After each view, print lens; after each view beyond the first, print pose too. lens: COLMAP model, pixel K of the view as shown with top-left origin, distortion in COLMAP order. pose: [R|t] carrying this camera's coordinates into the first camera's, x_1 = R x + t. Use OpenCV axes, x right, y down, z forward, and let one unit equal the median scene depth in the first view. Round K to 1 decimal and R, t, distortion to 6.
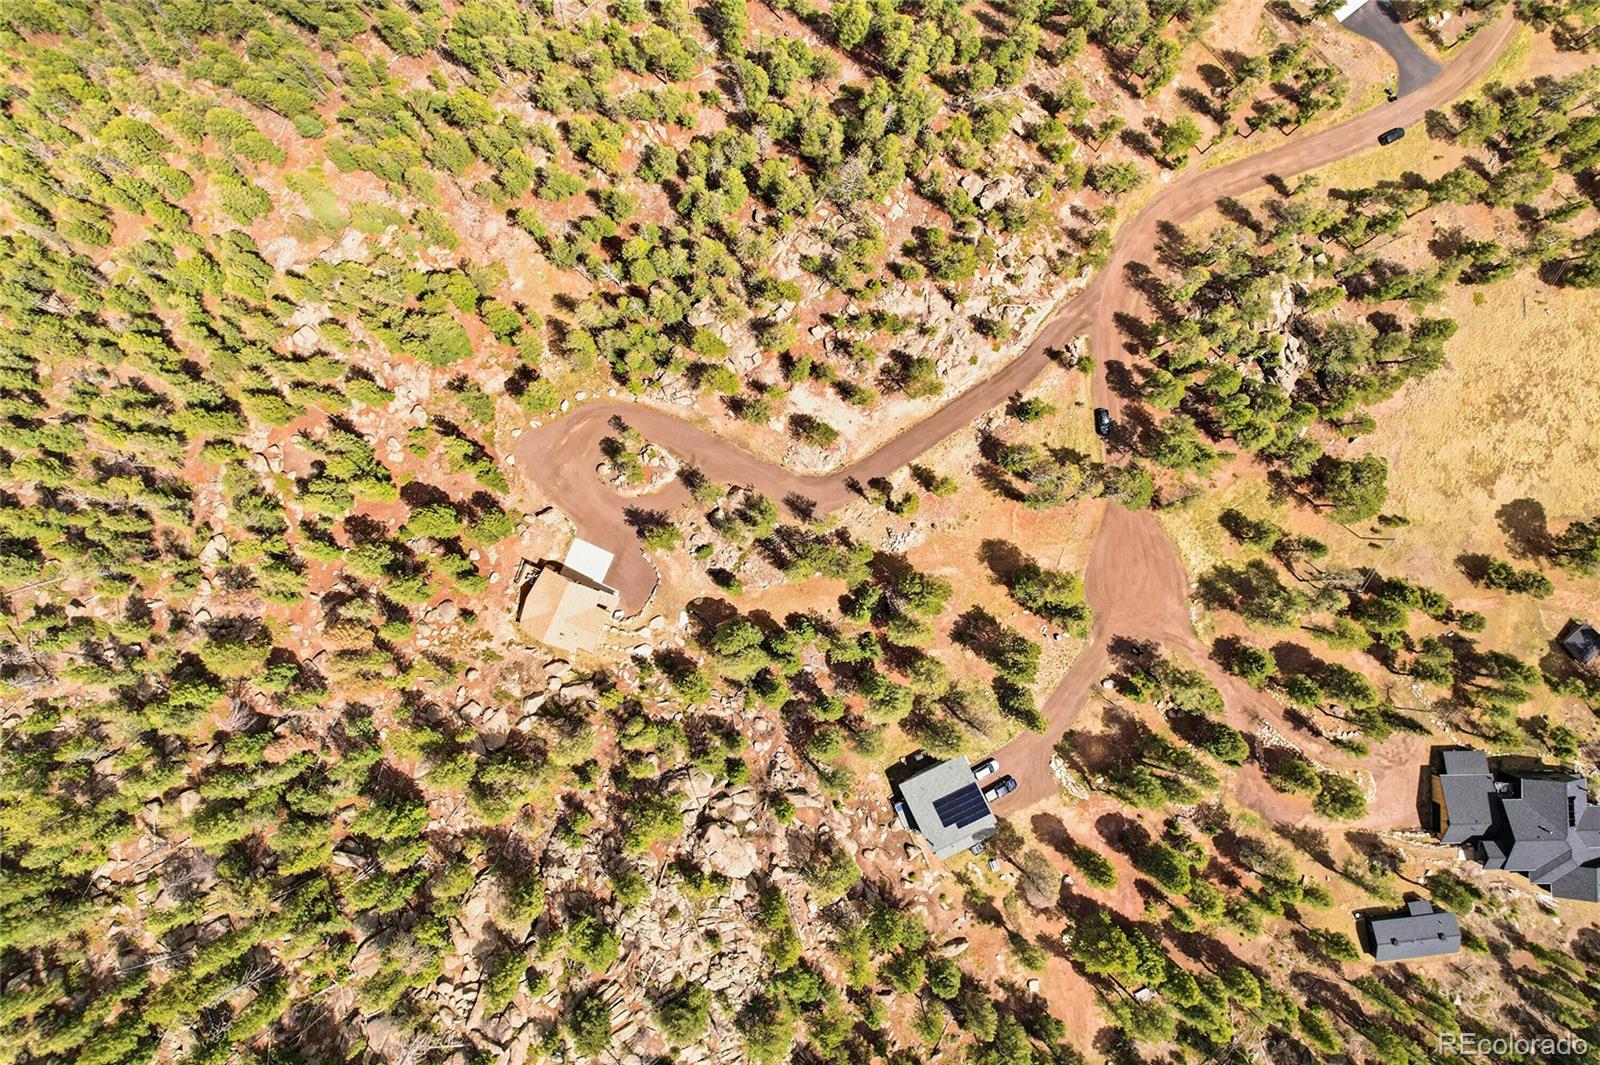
lens RADIAL K [[1020.4, 0, 800.0], [0, 1020.4, 532.5], [0, 0, 1]] dist [-0.082391, 0.072536]
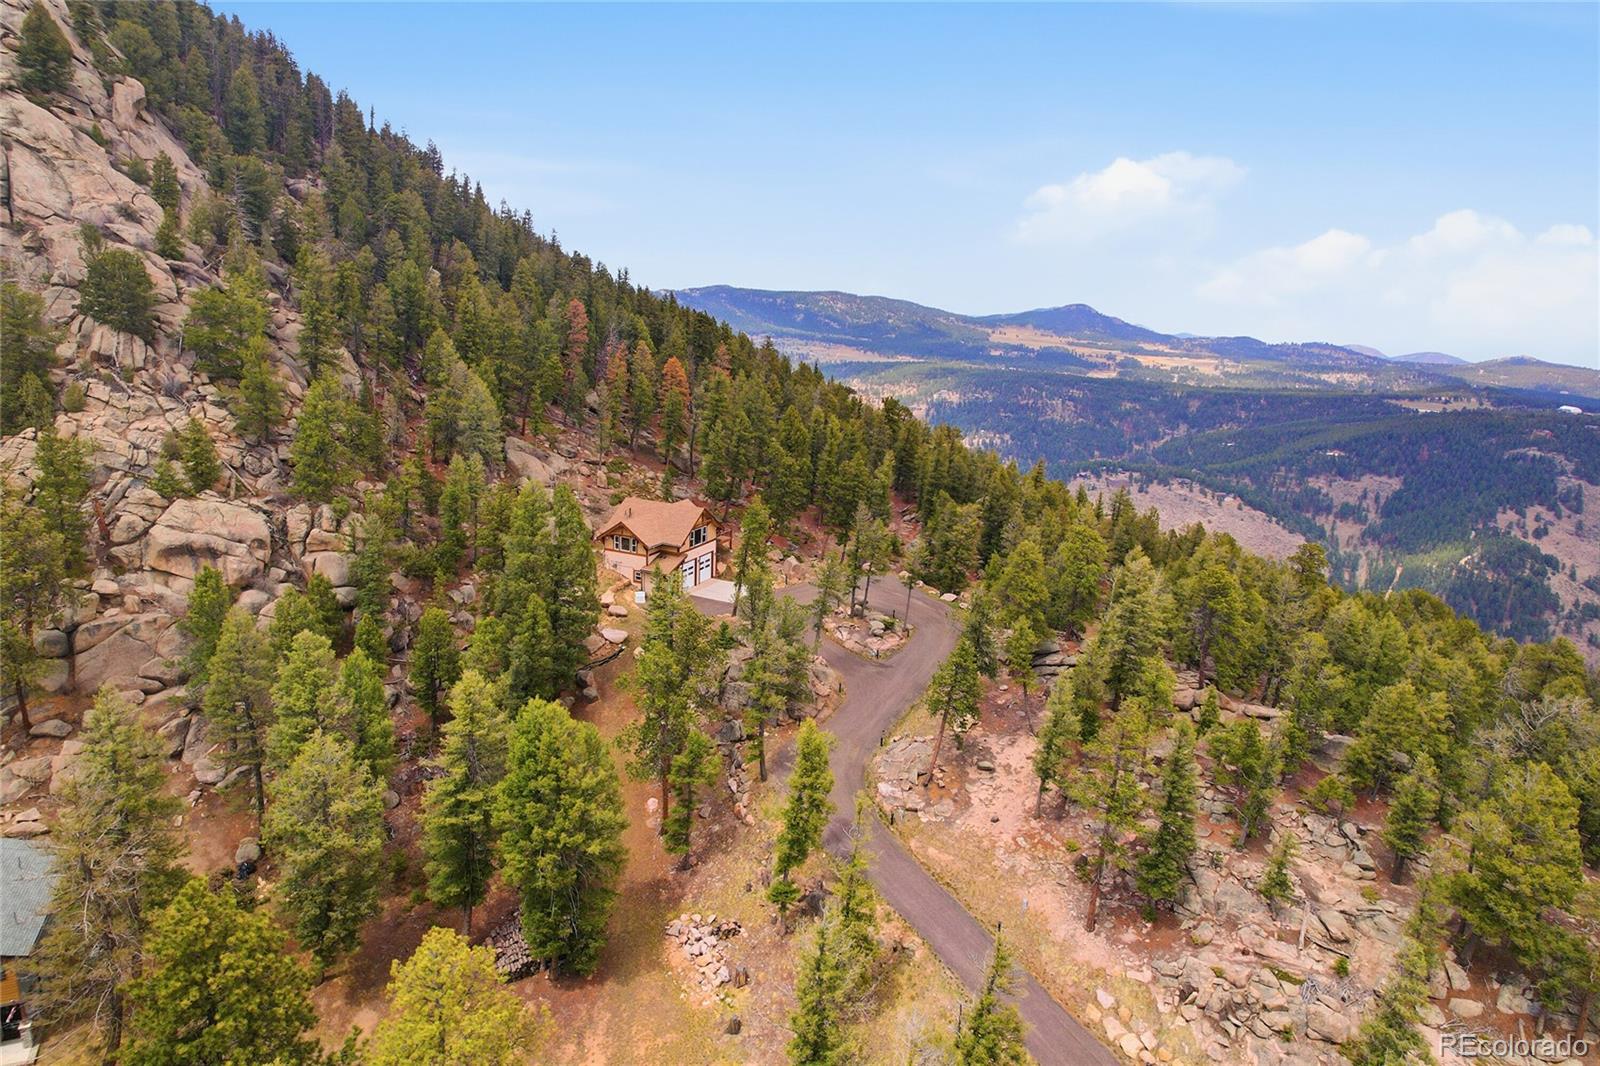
lens RADIAL K [[1020.0, 0, 798.7], [0, 1020.0, 533.2], [0, 0, 1]] dist [-0.077695, 0.067496]
pose [[-0.017684, 0.220078, -0.975322, 0.416113], [-0.998962, -0.044841, 0.007995, -0.022854], [-0.041974, 0.974451, 0.220642, 0.747423]]
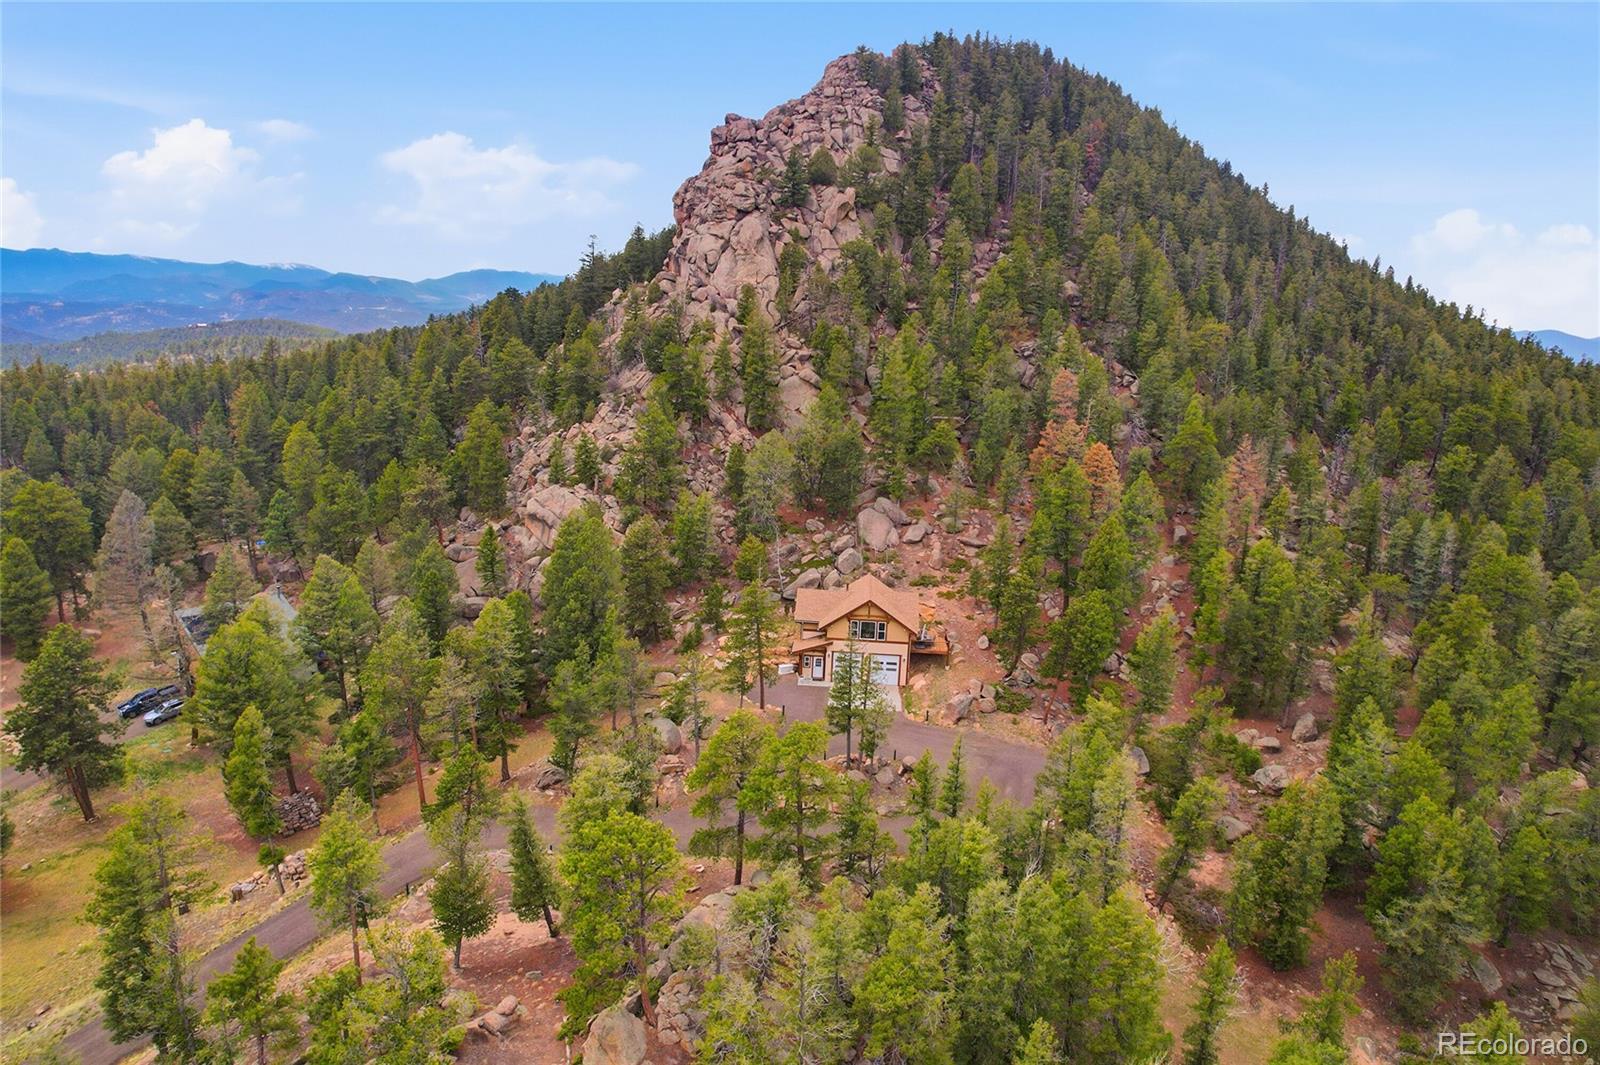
lens RADIAL K [[1020.4, 0, 800.0], [0, 1020.4, 532.5], [0, 0, 1]] dist [-0.082391, 0.072536]
pose [[-0.933568, 0.023359, -0.357639, 0.034322], [-0.353787, -0.219670, 0.909164, -0.441995], [-0.057325, 0.975295, 0.213341, 0.721077]]
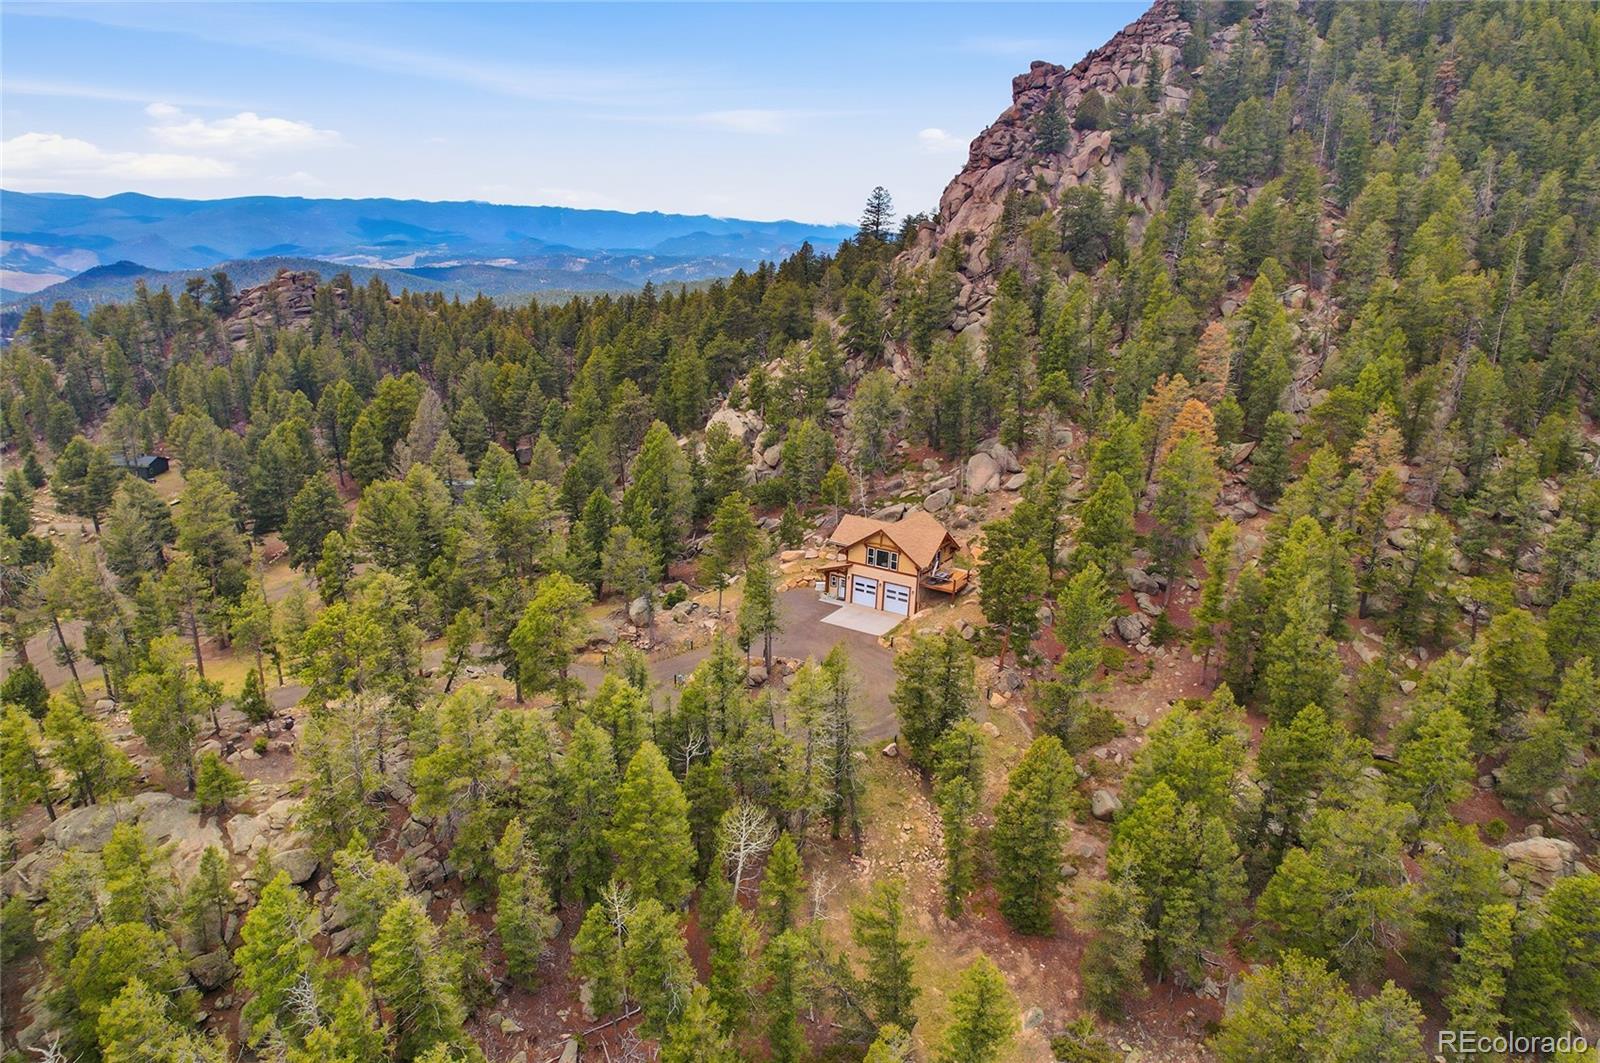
lens RADIAL K [[1020.4, 0, 800.0], [0, 1020.4, 531.5], [0, 0, 1]] dist [-0.082391, 0.072536]
pose [[-0.990212, -0.090604, 0.106169, -0.214436], [0.126968, -0.268822, 0.954785, -0.519732], [-0.057966, 0.958919, 0.277694, 0.715788]]
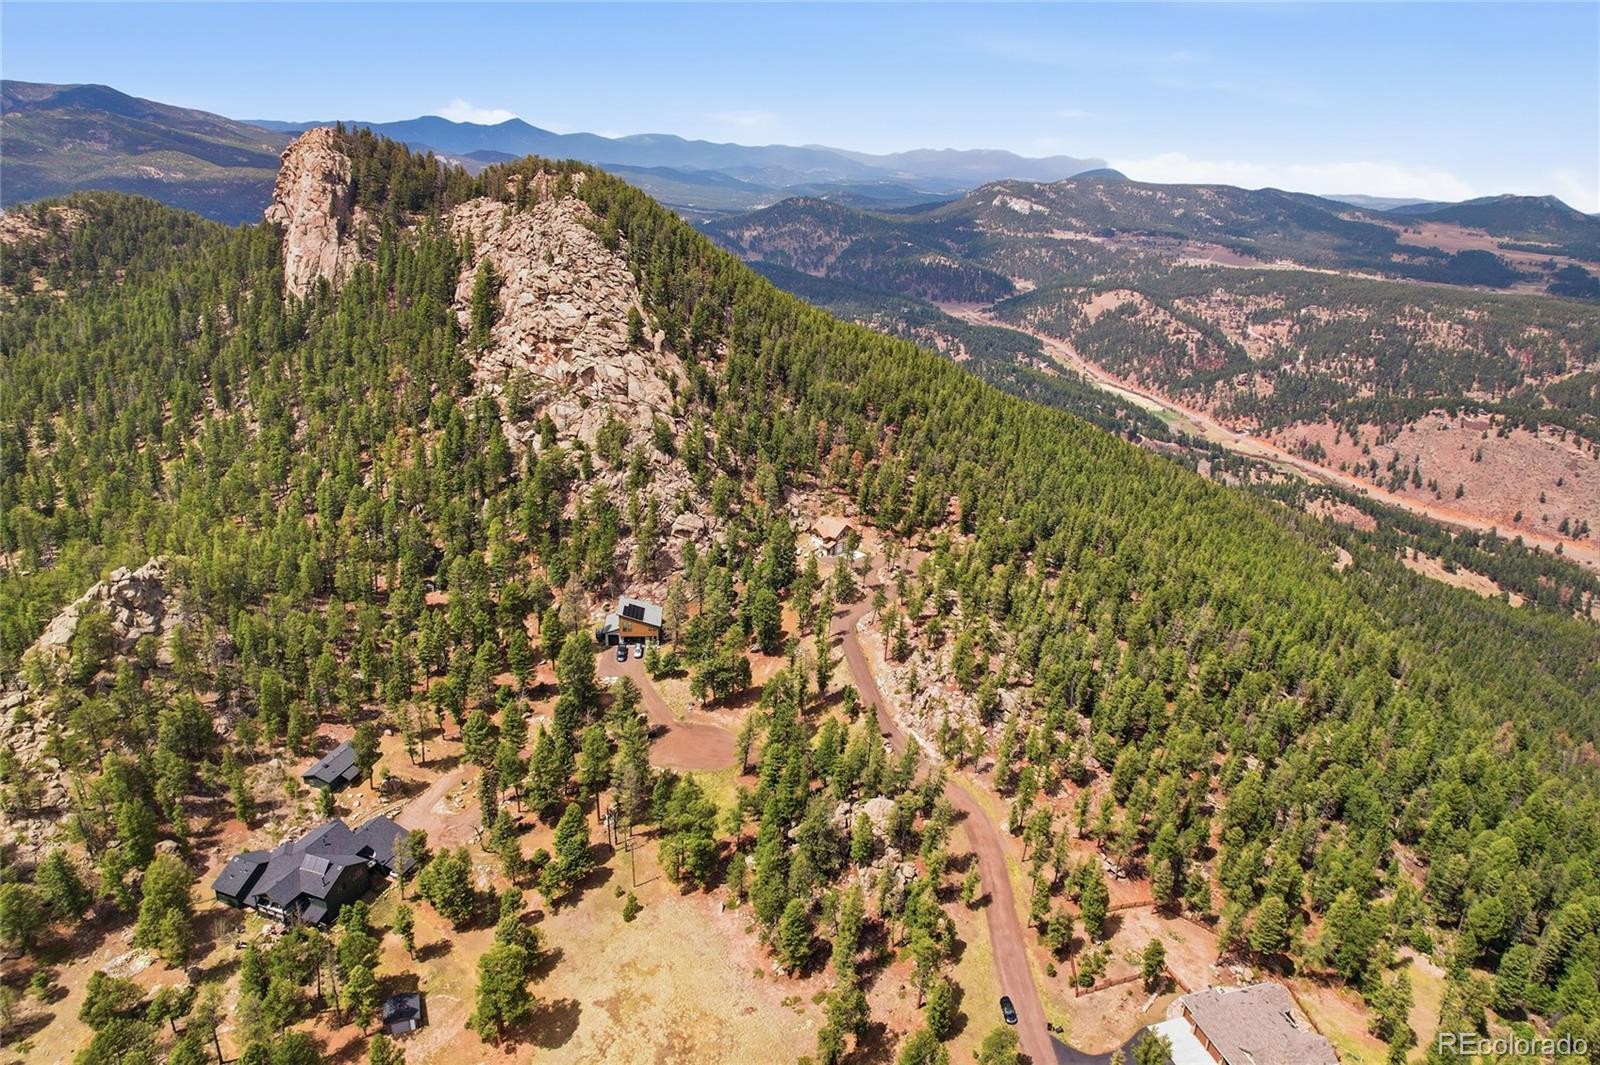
lens RADIAL K [[1020.4, 0, 800.0], [0, 1020.4, 532.5], [0, 0, 1]] dist [-0.082391, 0.072536]
pose [[-0.367956, 0.308023, -0.877343, 1.355391], [-0.929168, -0.157759, 0.334304, -0.466167], [-0.035435, 0.938208, 0.344253, 0.291680]]
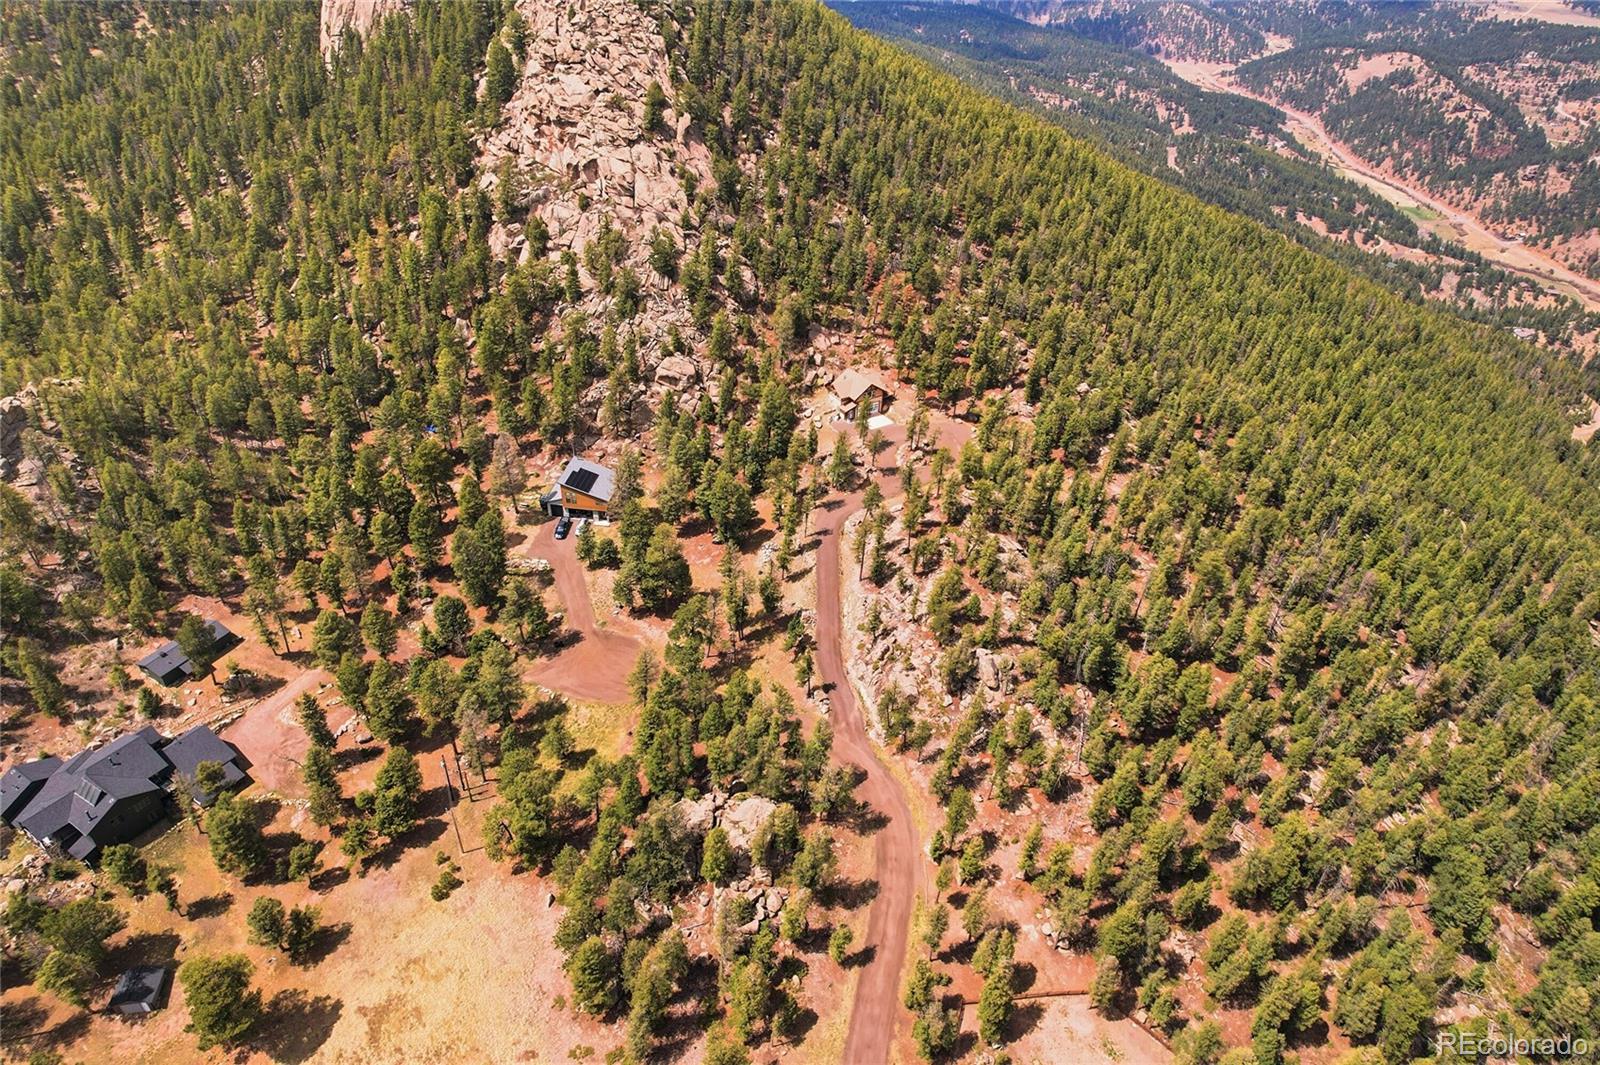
lens RADIAL K [[1020.4, 0, 800.0], [0, 1020.4, 532.5], [0, 0, 1]] dist [-0.082391, 0.072536]
pose [[-0.548899, 0.445553, -0.707243, 0.927891], [-0.835115, -0.328699, 0.441067, -0.556284], [-0.035951, 0.832730, 0.552510, 0.278176]]
